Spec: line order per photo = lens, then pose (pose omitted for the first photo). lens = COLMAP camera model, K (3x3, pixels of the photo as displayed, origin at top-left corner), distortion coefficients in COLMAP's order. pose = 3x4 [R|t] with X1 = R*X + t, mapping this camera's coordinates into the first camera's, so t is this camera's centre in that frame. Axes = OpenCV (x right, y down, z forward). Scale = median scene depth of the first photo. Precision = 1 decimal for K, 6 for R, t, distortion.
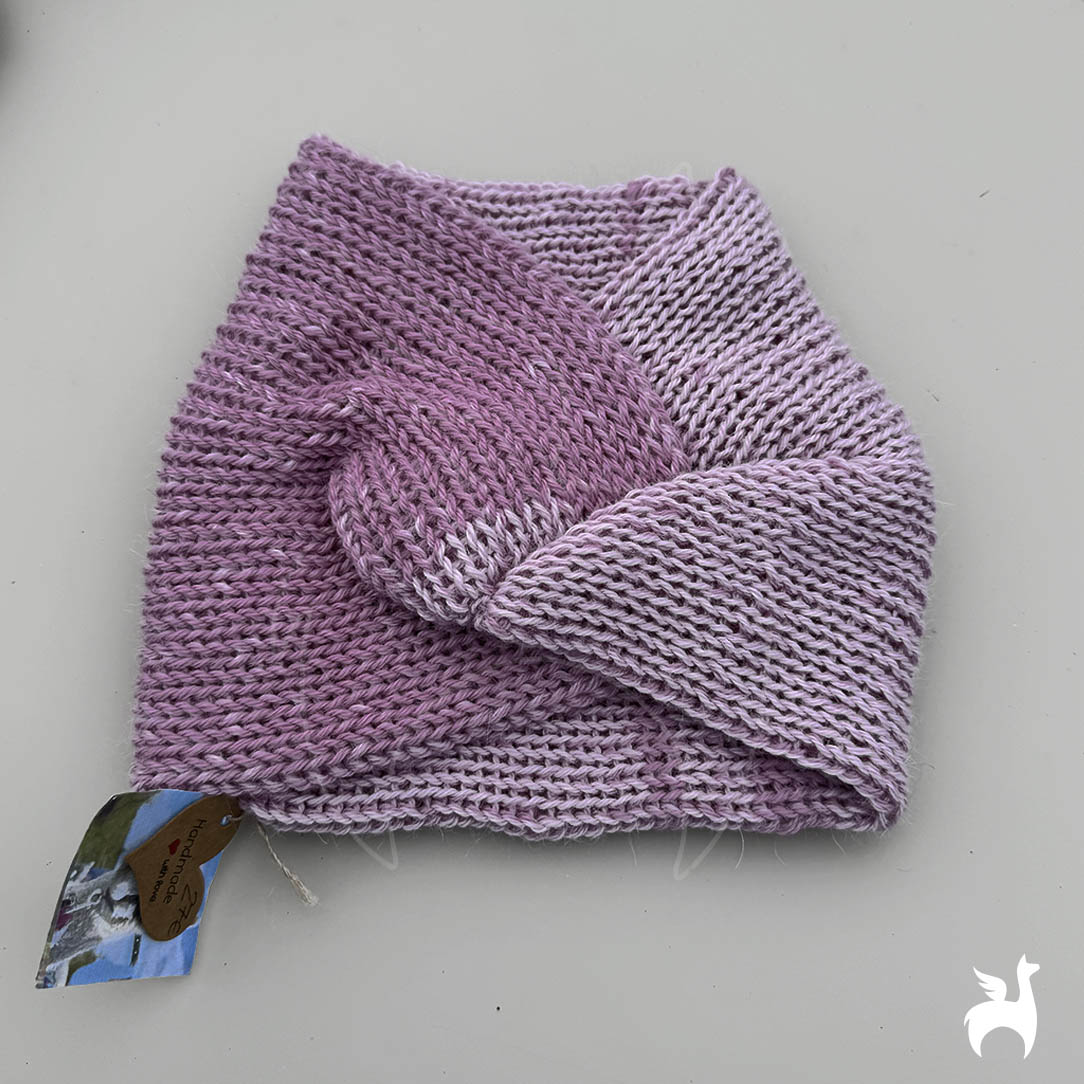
lens RADIAL K [[937.9, 0, 565.5], [0, 937.9, 544.4], [0, 0, 1]] dist [0.166449, -0.424422]
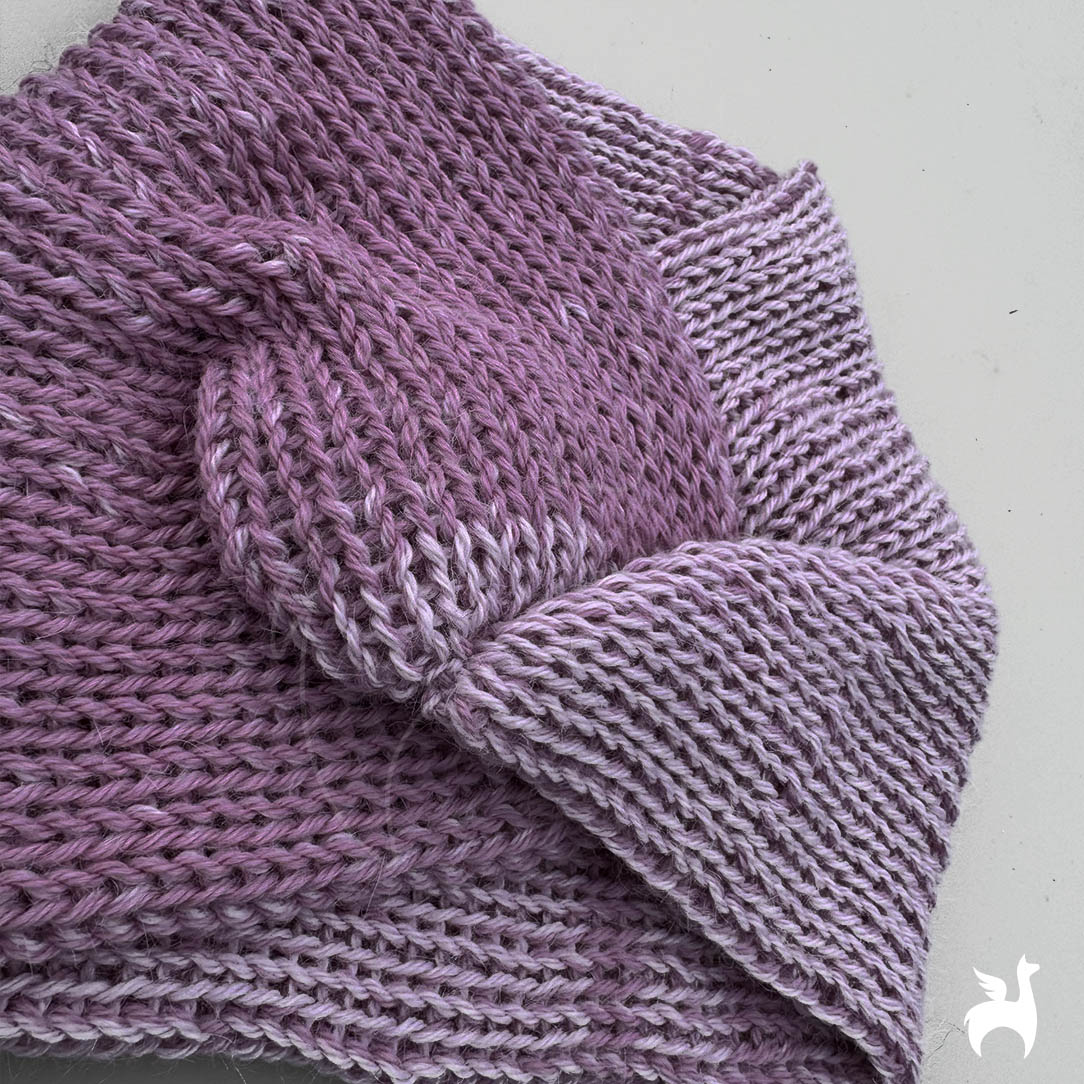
lens RADIAL K [[958.8, 0, 542.2], [0, 958.8, 493.9], [0, 0, 1]] dist [-0.004369, -0.002573]
pose [[0.904915, 0.283243, 0.317650, -0.232069], [-0.251308, 0.957977, -0.138290, 0.025786], [-0.343471, 0.045313, 0.938069, 0.427102]]
